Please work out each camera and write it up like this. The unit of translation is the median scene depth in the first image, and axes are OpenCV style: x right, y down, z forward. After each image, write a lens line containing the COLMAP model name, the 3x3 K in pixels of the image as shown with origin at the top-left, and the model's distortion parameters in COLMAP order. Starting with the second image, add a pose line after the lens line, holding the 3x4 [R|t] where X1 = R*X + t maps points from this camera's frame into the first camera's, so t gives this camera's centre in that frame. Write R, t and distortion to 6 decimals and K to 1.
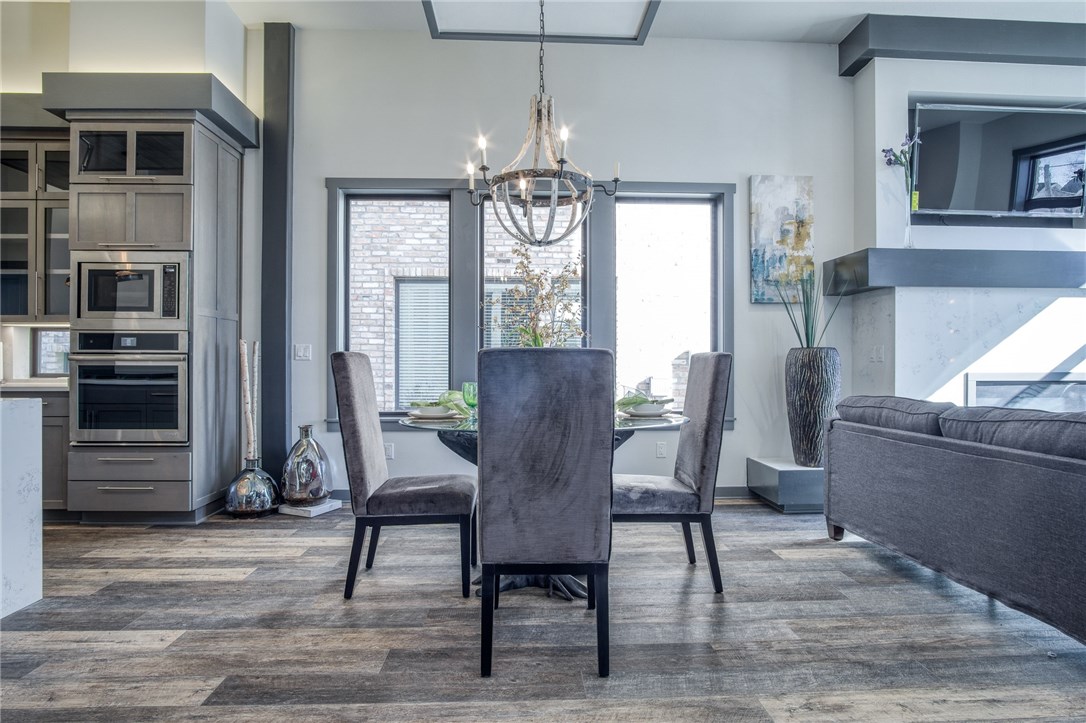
lens RADIAL K [[583.2, 0, 543.6], [0, 583.2, 362.8], [0, 0, 1]] dist [-0.030407, 0.008169]
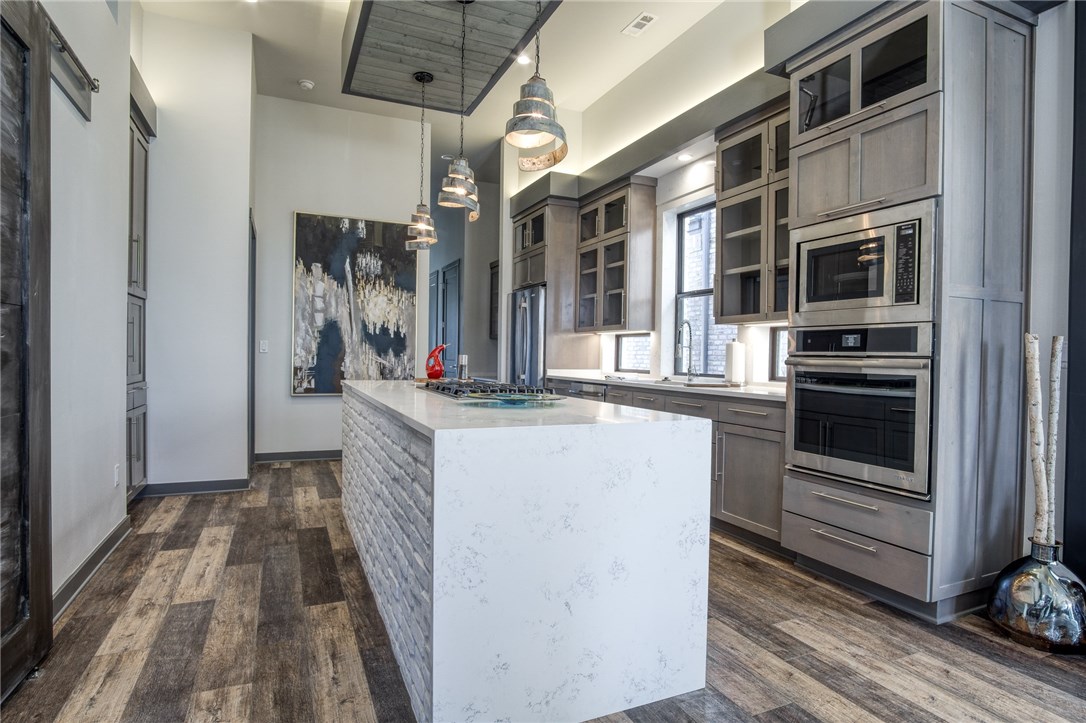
lens RADIAL K [[583.2, 0, 543.2], [0, 583.2, 362.8], [0, 0, 1]] dist [-0.030407, 0.008169]
pose [[0.374374, 0.015935, -0.927141, -0.172453], [-0.013576, 0.999839, 0.011703, -0.010892], [0.927179, 0.008205, 0.374530, 0.336750]]
